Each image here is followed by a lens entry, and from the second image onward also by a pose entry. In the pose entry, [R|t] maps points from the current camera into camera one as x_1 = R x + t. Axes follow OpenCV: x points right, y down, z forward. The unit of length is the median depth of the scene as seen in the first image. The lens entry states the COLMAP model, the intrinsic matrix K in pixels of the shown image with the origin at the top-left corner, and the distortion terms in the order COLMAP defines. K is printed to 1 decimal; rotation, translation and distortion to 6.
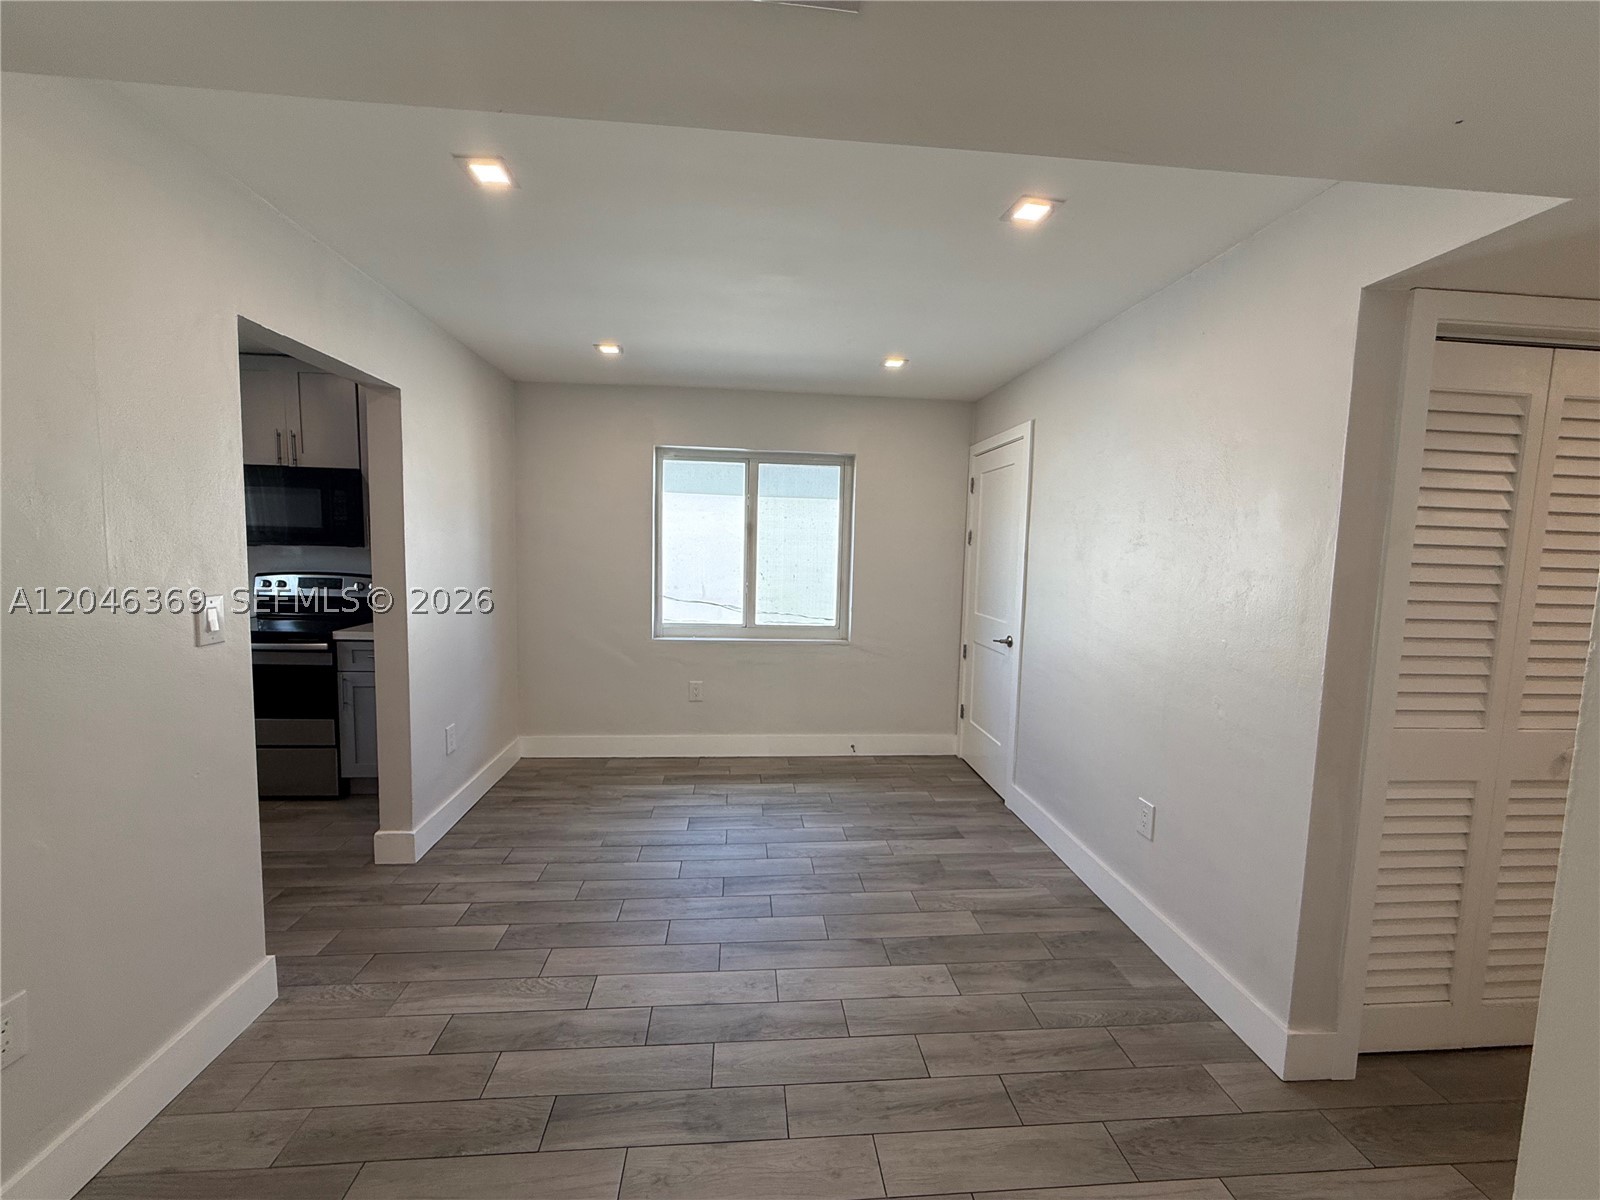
lens RADIAL K [[636.9, 0, 793.9], [0, 636.9, 600.7], [0, 0, 1]] dist [-0.002096, -0.000289]
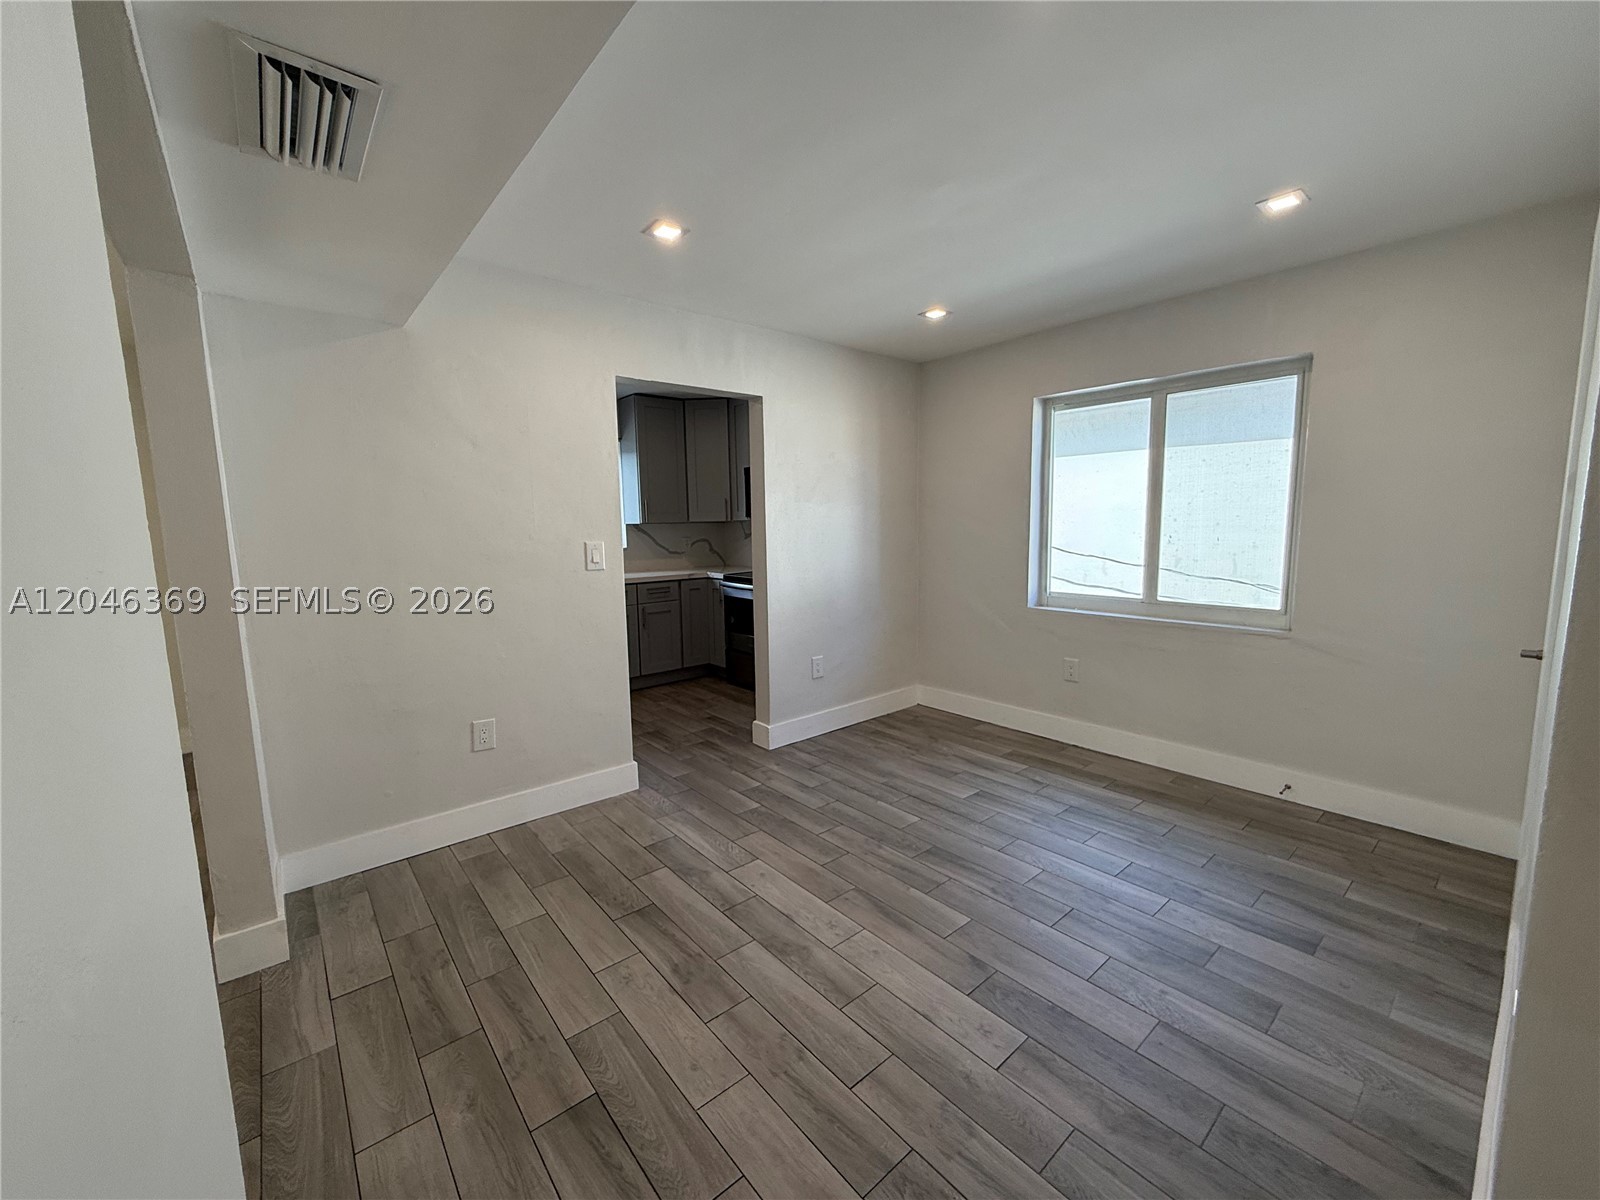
lens RADIAL K [[636.9, 0, 793.9], [0, 636.9, 600.7], [0, 0, 1]] dist [-0.002096, -0.000289]
pose [[0.572804, 0.068070, -0.816861, 0.458711], [-0.041102, 0.997677, 0.054316, 0.018690], [0.818661, 0.002463, 0.574272, 0.235617]]
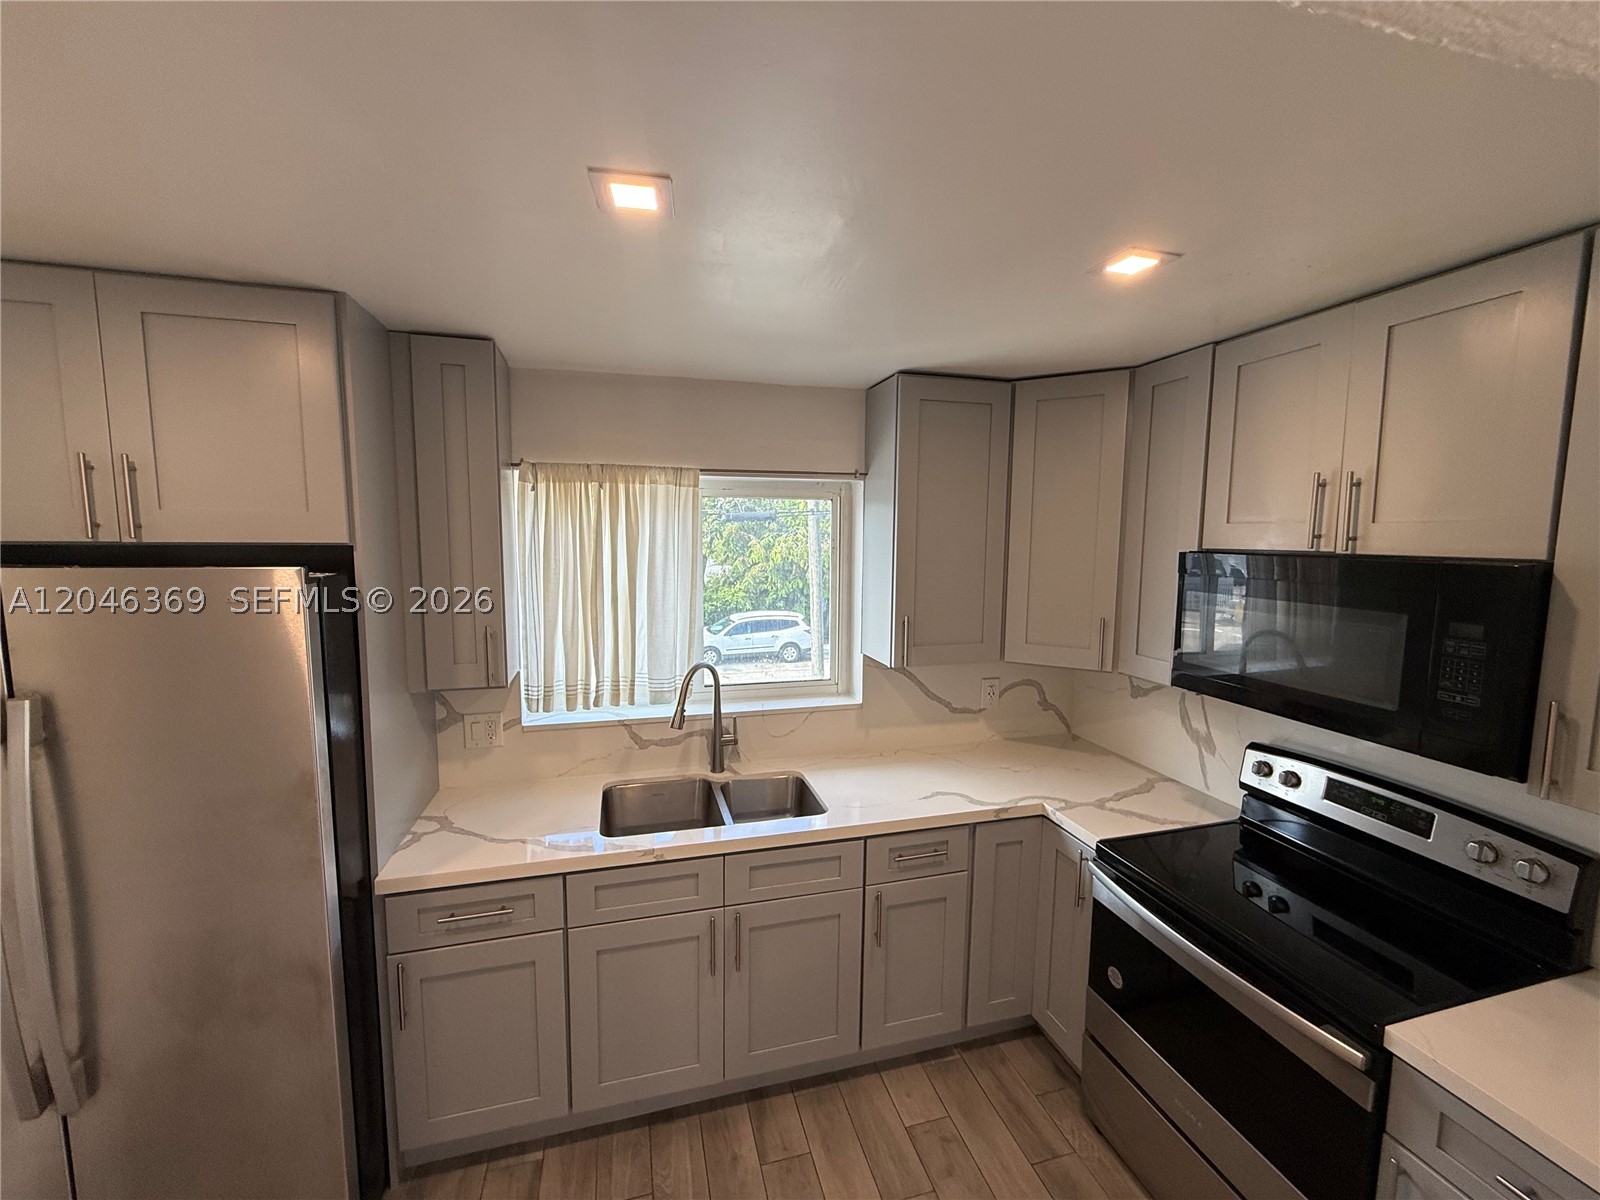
lens RADIAL K [[636.9, 0, 793.9], [0, 636.9, 600.7], [0, 0, 1]] dist [-0.002096, -0.000289]
pose [[0.176353, 0.080143, -0.981059, -0.479511], [-0.090007, 0.993817, 0.065006, -0.195400], [0.980203, 0.076838, 0.182476, 0.624932]]
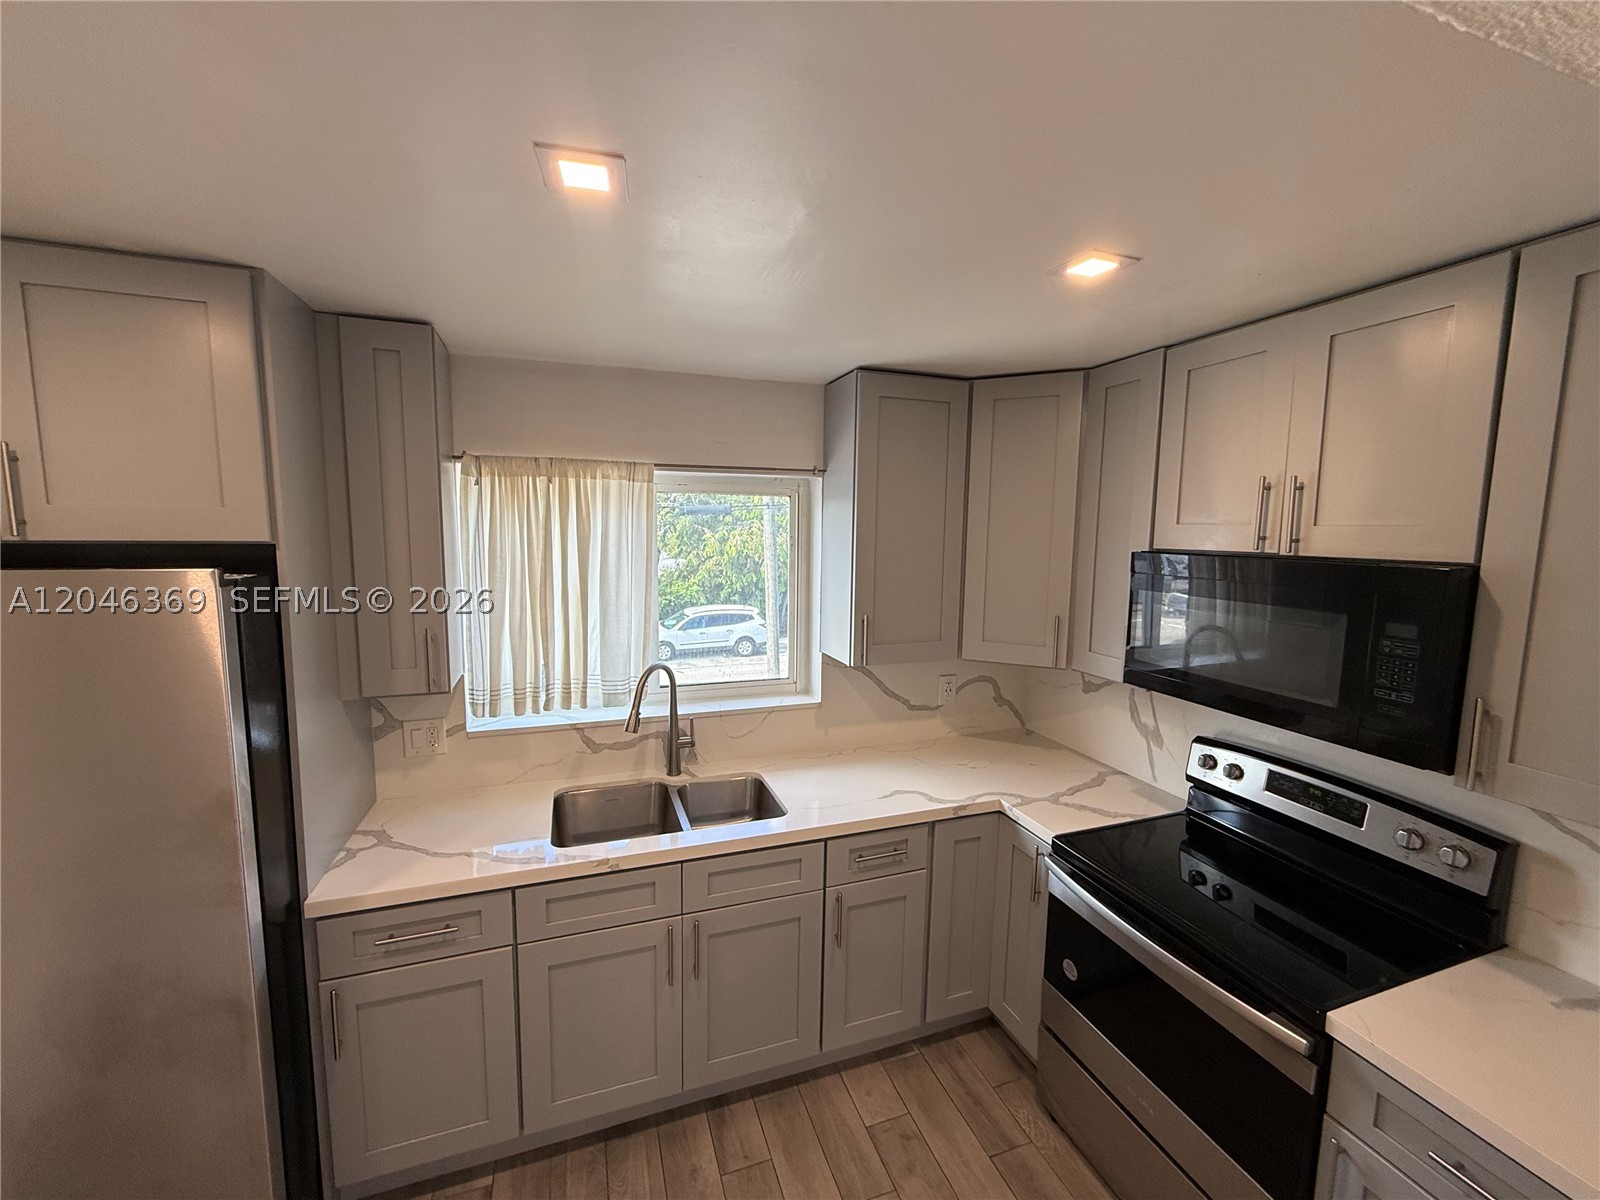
lens RADIAL K [[636.9, 0, 793.9], [0, 636.9, 600.7], [0, 0, 1]] dist [-0.002096, -0.000289]
pose [[0.245978, 0.090229, -0.965067, -0.492941], [-0.092200, 0.993321, 0.069370, -0.200652], [0.964880, 0.071916, 0.252655, 0.622649]]
